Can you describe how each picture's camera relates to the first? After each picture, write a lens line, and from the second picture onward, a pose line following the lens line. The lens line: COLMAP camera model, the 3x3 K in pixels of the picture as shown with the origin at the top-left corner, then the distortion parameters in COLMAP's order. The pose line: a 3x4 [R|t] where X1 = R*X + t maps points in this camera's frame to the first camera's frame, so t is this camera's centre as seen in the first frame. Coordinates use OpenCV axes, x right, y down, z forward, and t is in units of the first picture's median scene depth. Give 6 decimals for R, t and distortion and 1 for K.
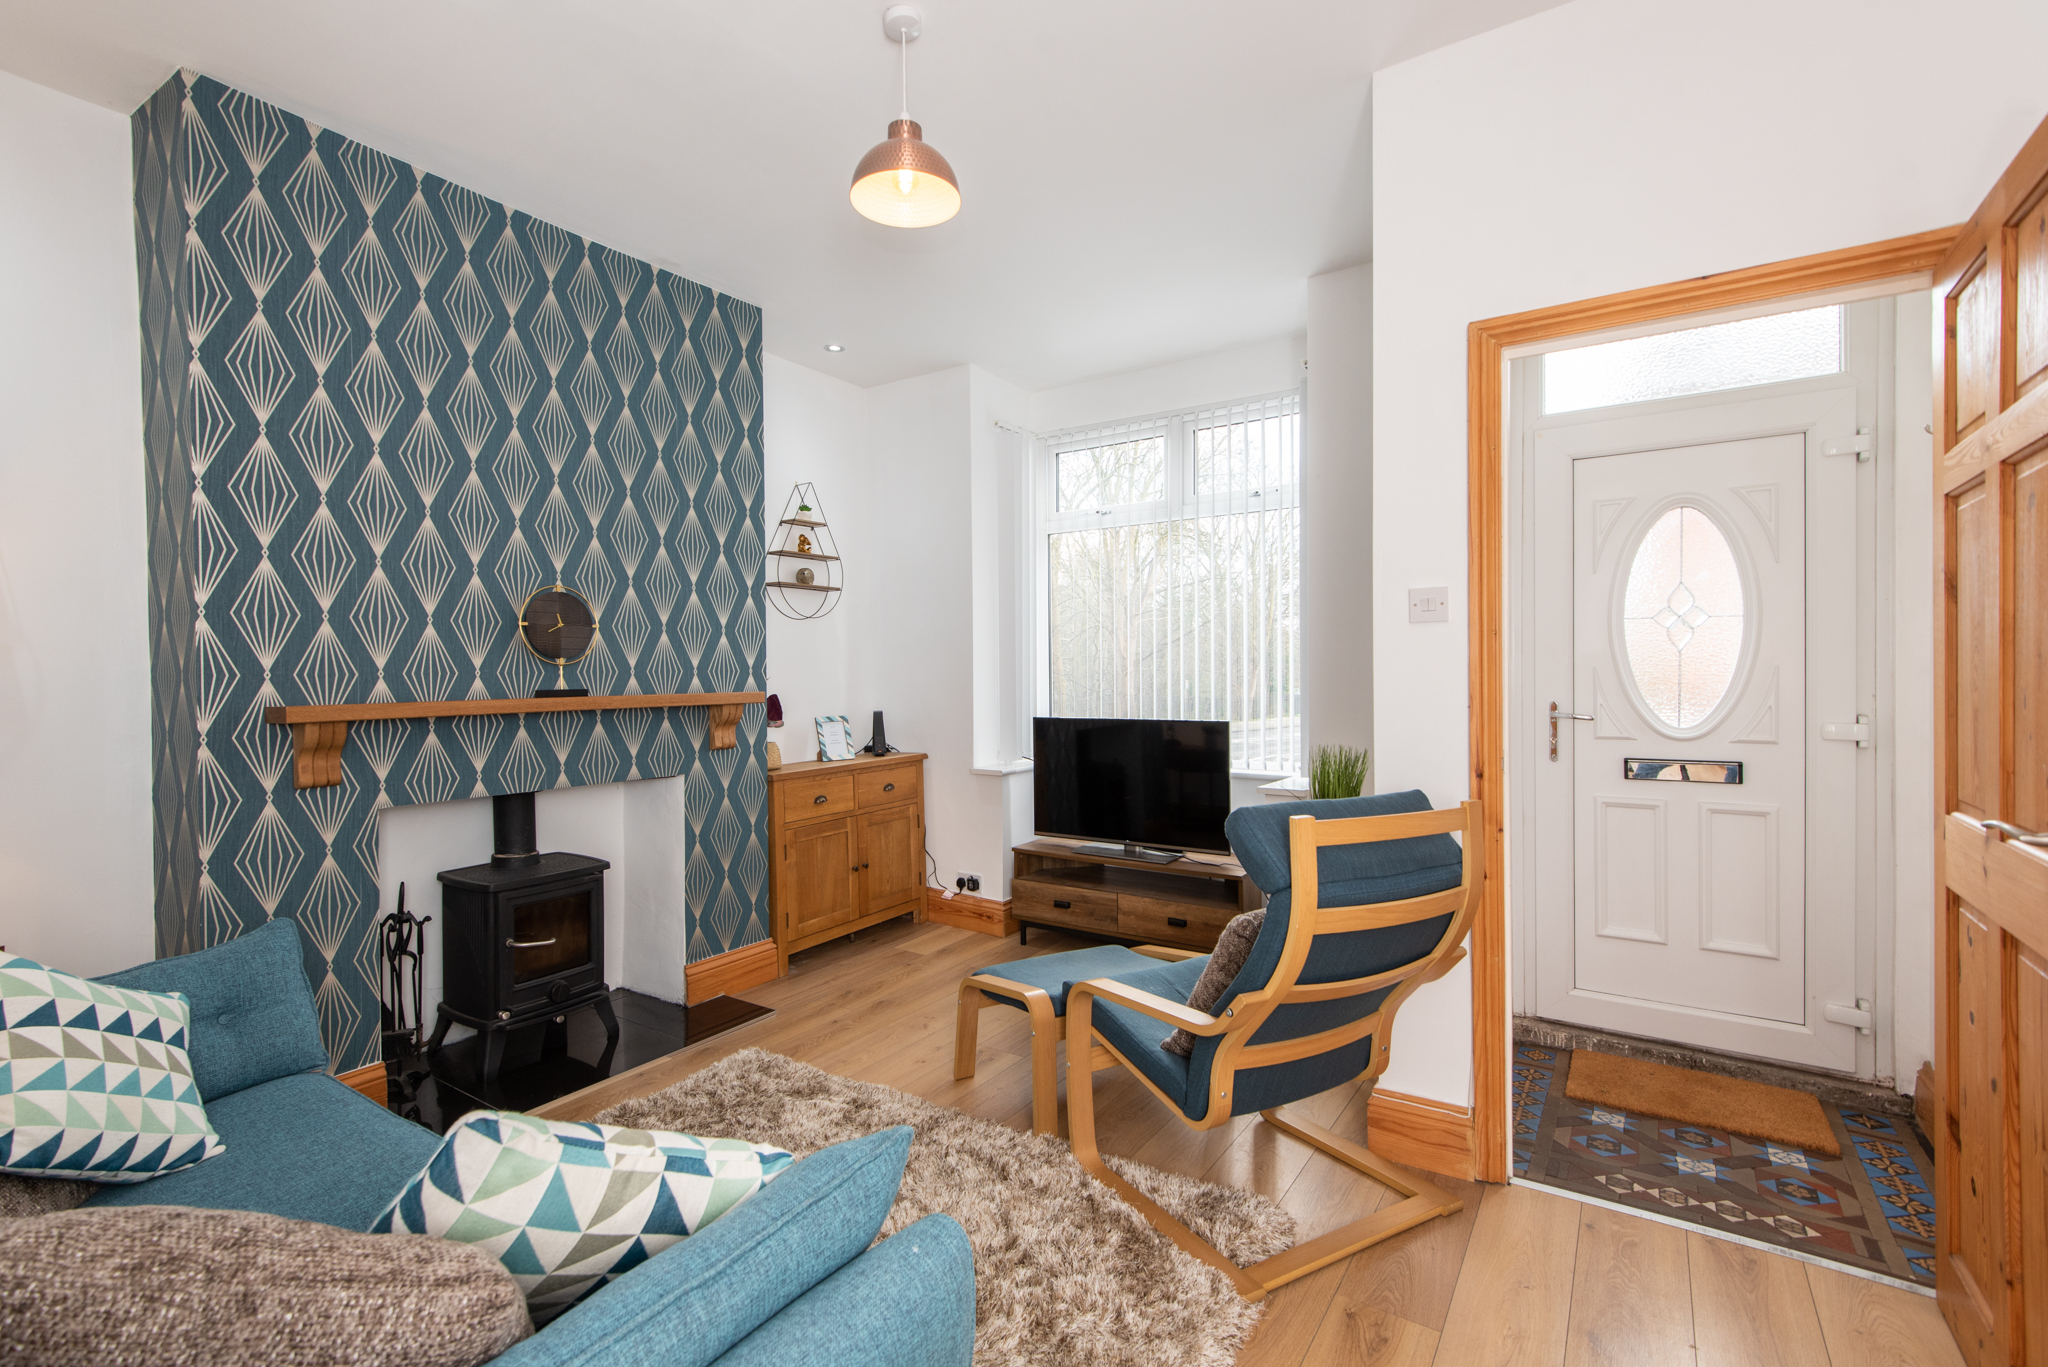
lens RADIAL K [[920.0, 0, 1008.6], [0, 920.0, 681.6], [0, 0, 1]] dist [0.029403, -0.012970]
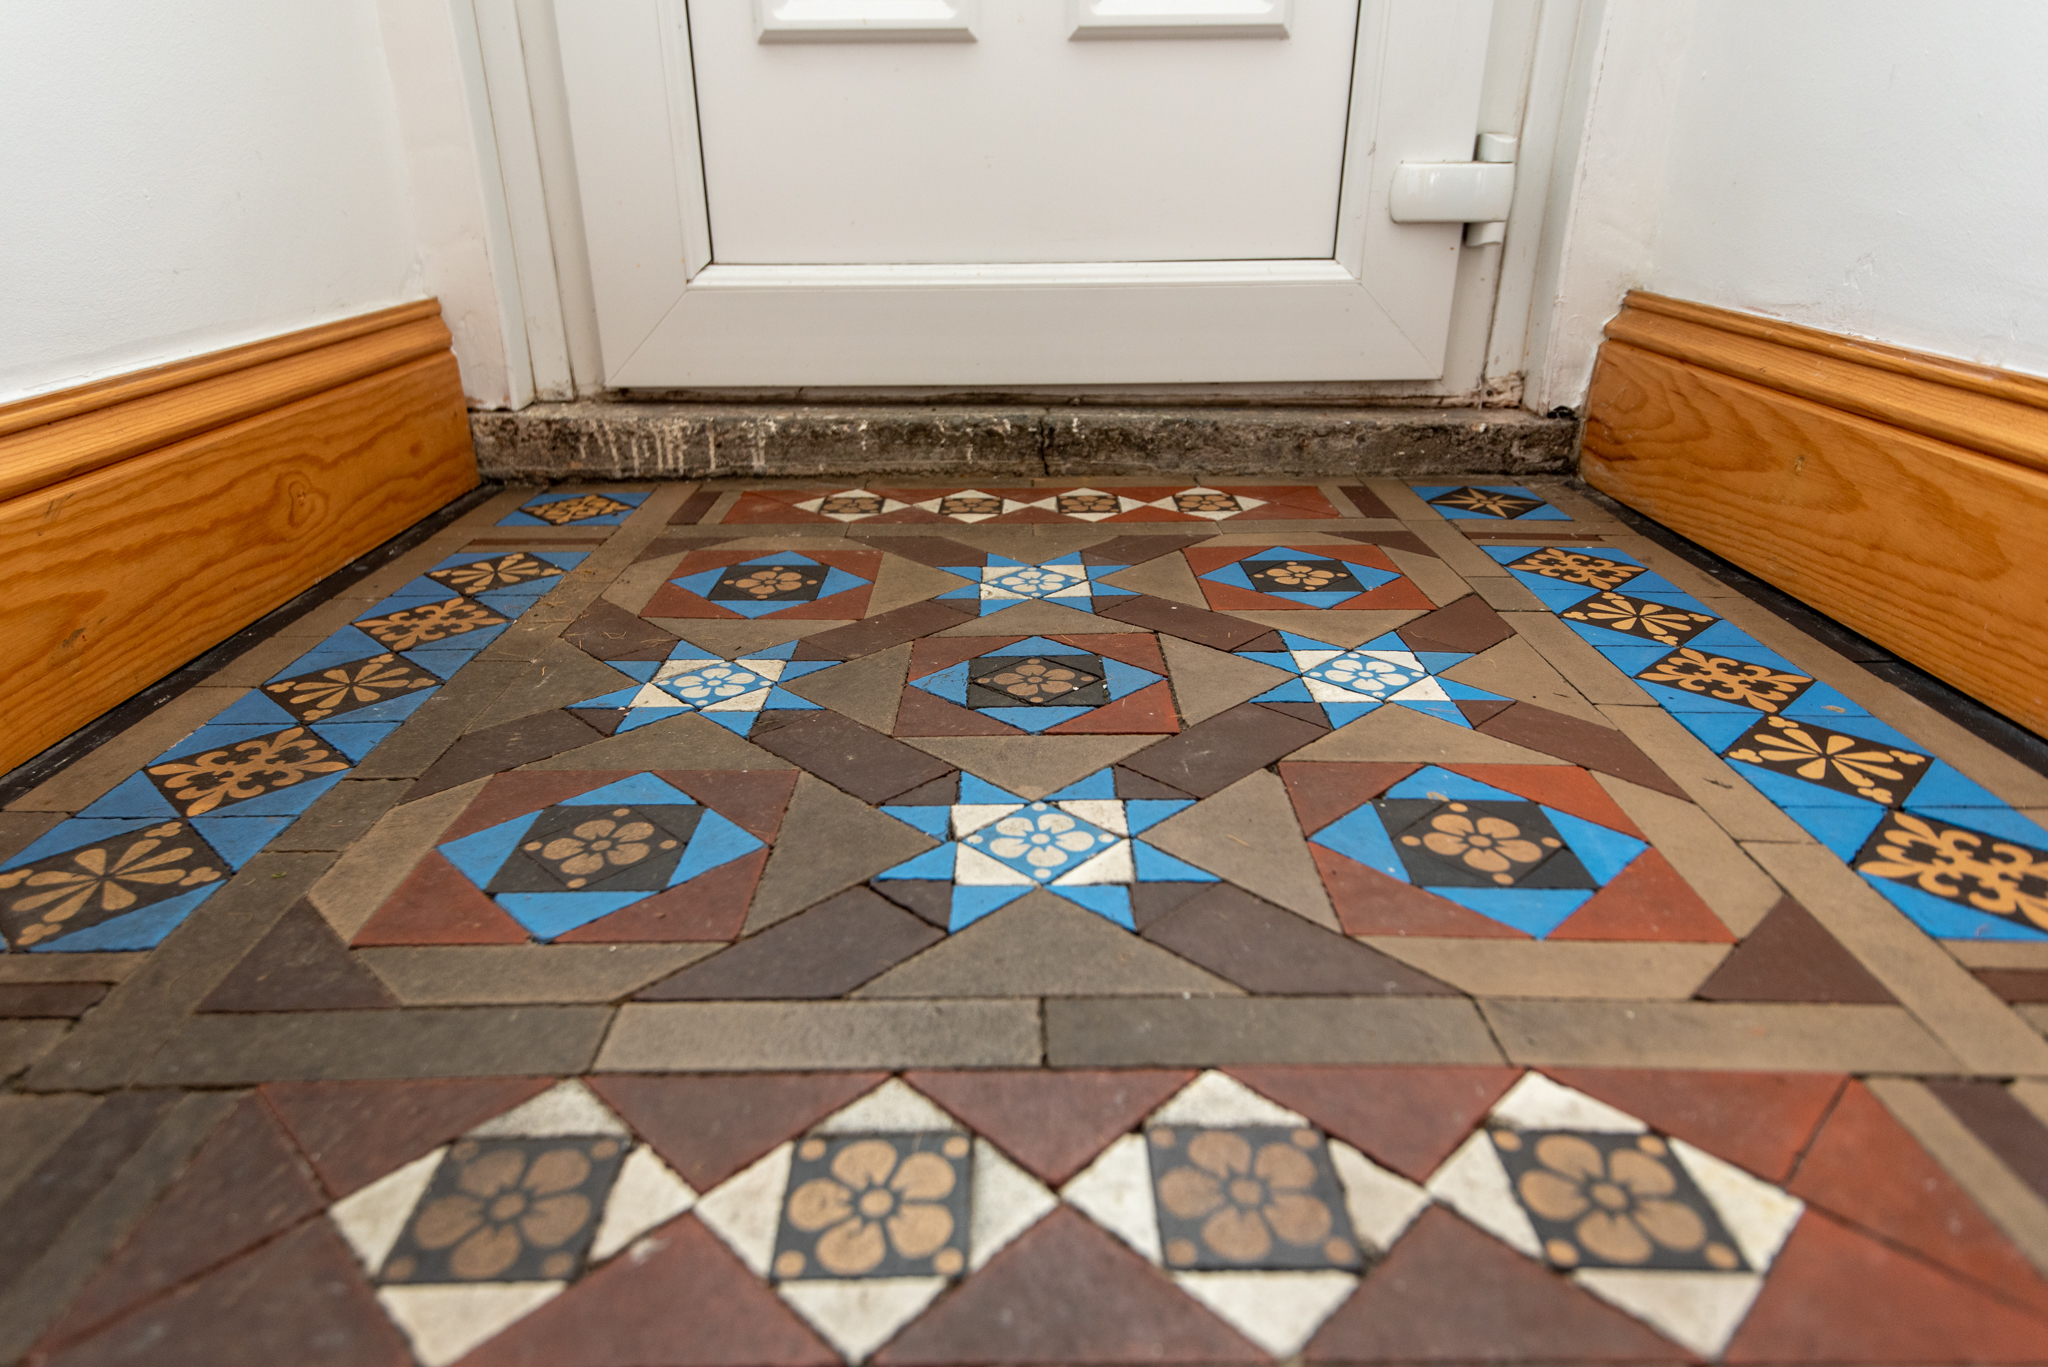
lens RADIAL K [[1233.2, 0, 1021.0], [0, 1233.2, 683.2], [0, 0, 1]] dist [0.000957, 0.000050]
pose [[0.822451, -0.226675, 0.521721, 0.552140], [0.003926, 0.919413, 0.393273, 0.357455], [-0.568823, -0.321399, 0.757062, 0.745651]]
